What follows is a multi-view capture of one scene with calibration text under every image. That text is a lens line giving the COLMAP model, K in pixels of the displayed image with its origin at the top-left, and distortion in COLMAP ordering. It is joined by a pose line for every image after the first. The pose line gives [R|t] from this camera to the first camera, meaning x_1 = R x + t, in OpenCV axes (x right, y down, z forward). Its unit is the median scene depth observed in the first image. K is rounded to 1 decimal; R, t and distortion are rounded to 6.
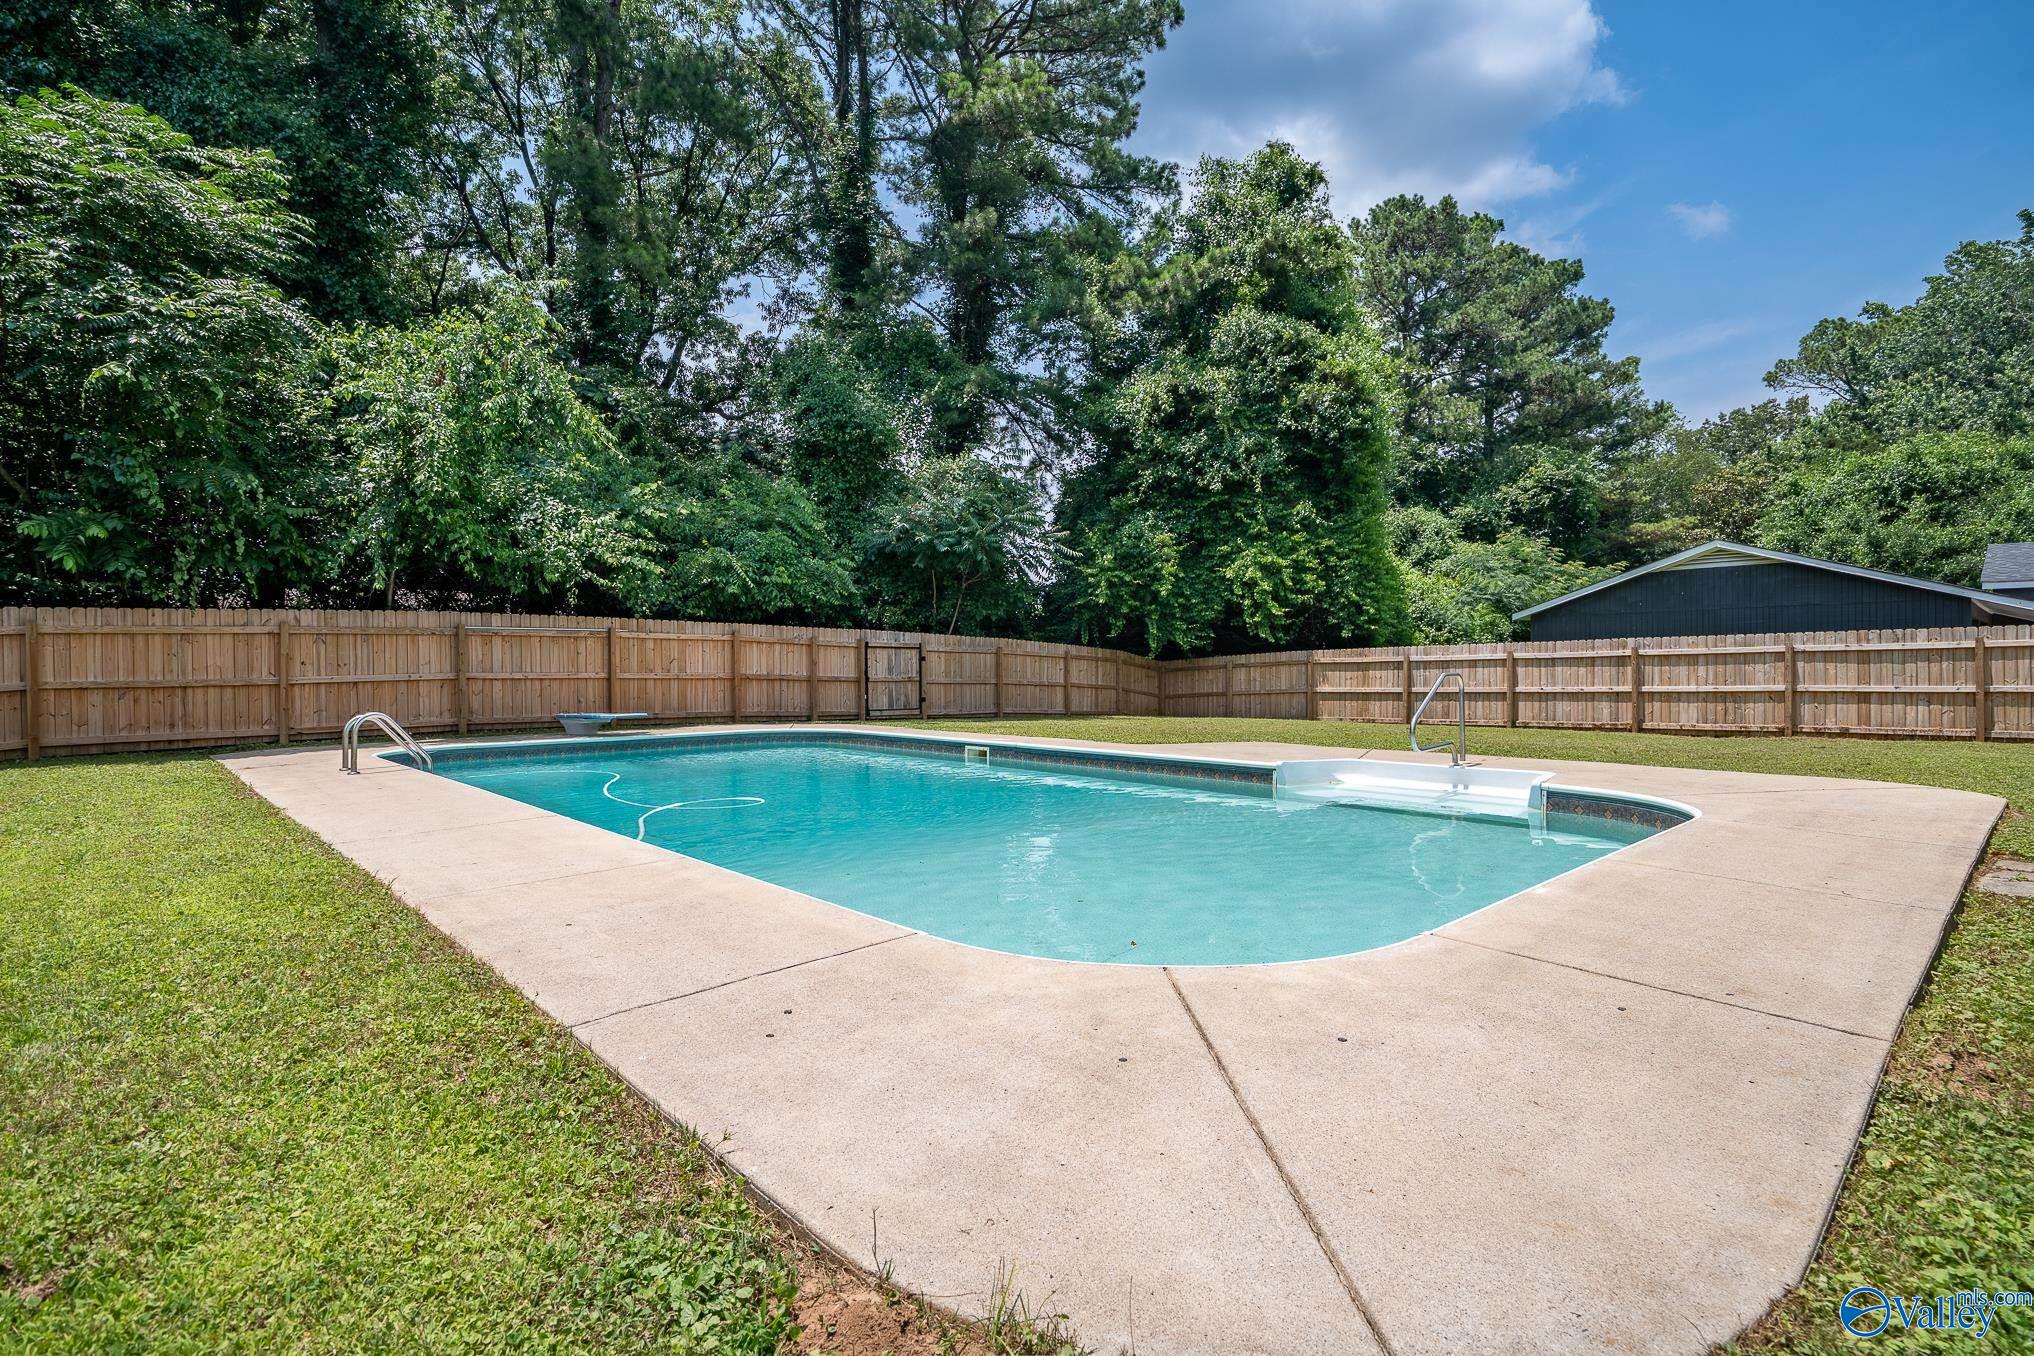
lens RADIAL K [[968.6, 0, 1018.1], [0, 968.6, 672.6], [0, 0, 1]] dist [-0.010333, 0.000810]
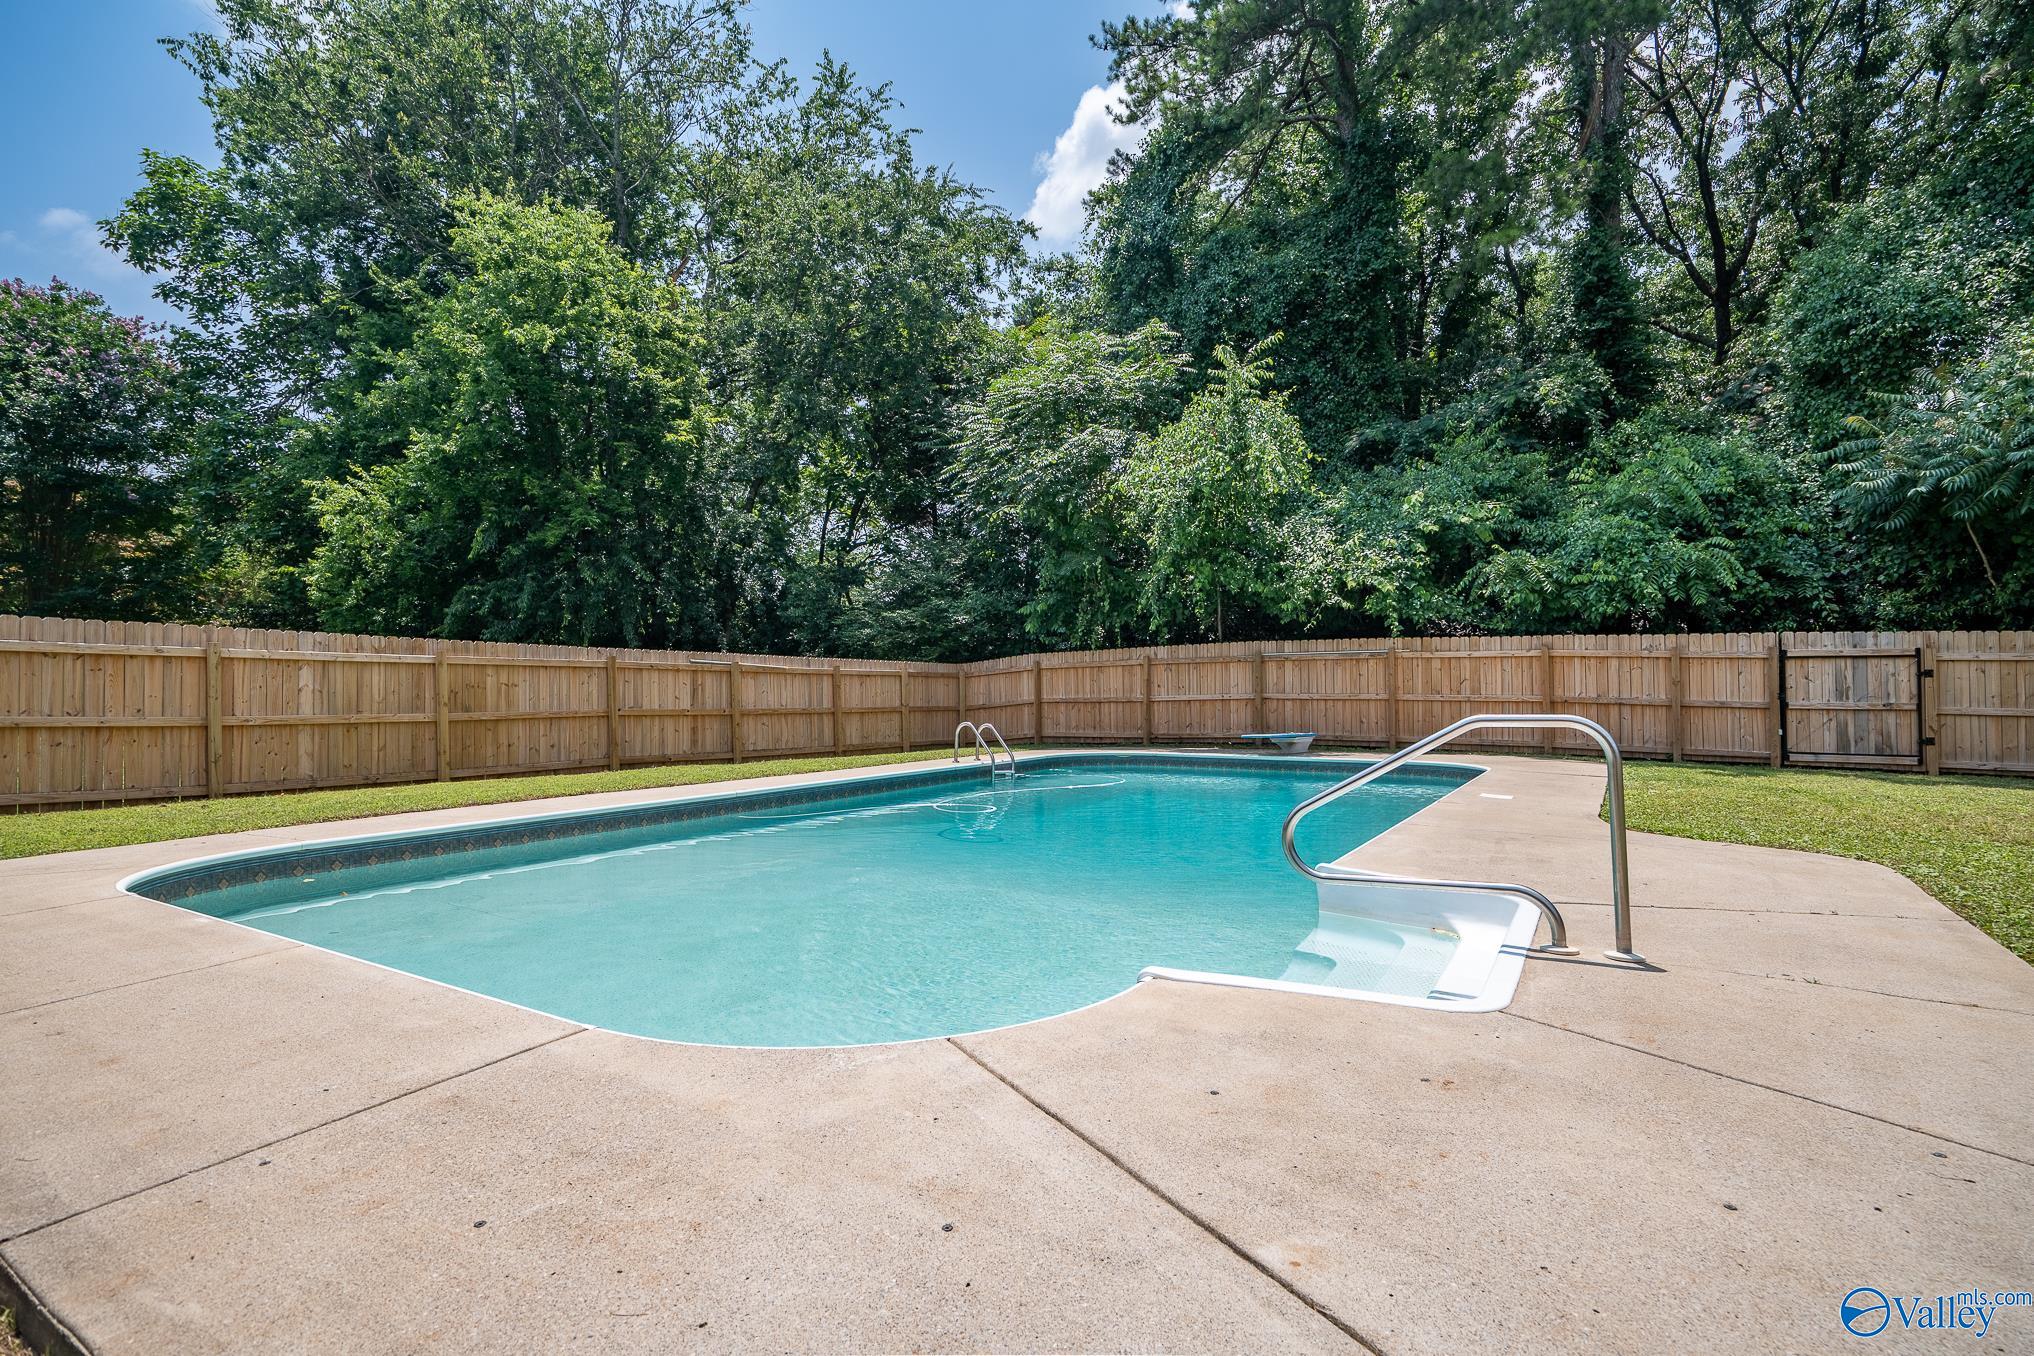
lens RADIAL K [[968.6, 0, 1028.8], [0, 968.6, 689.3], [0, 0, 1]] dist [-0.010333, 0.000810]
pose [[0.237953, 0.005679, -0.971260, 0.450526], [-0.001119, 0.999984, 0.005573, -0.009892], [0.971276, -0.000239, 0.237955, 0.408149]]
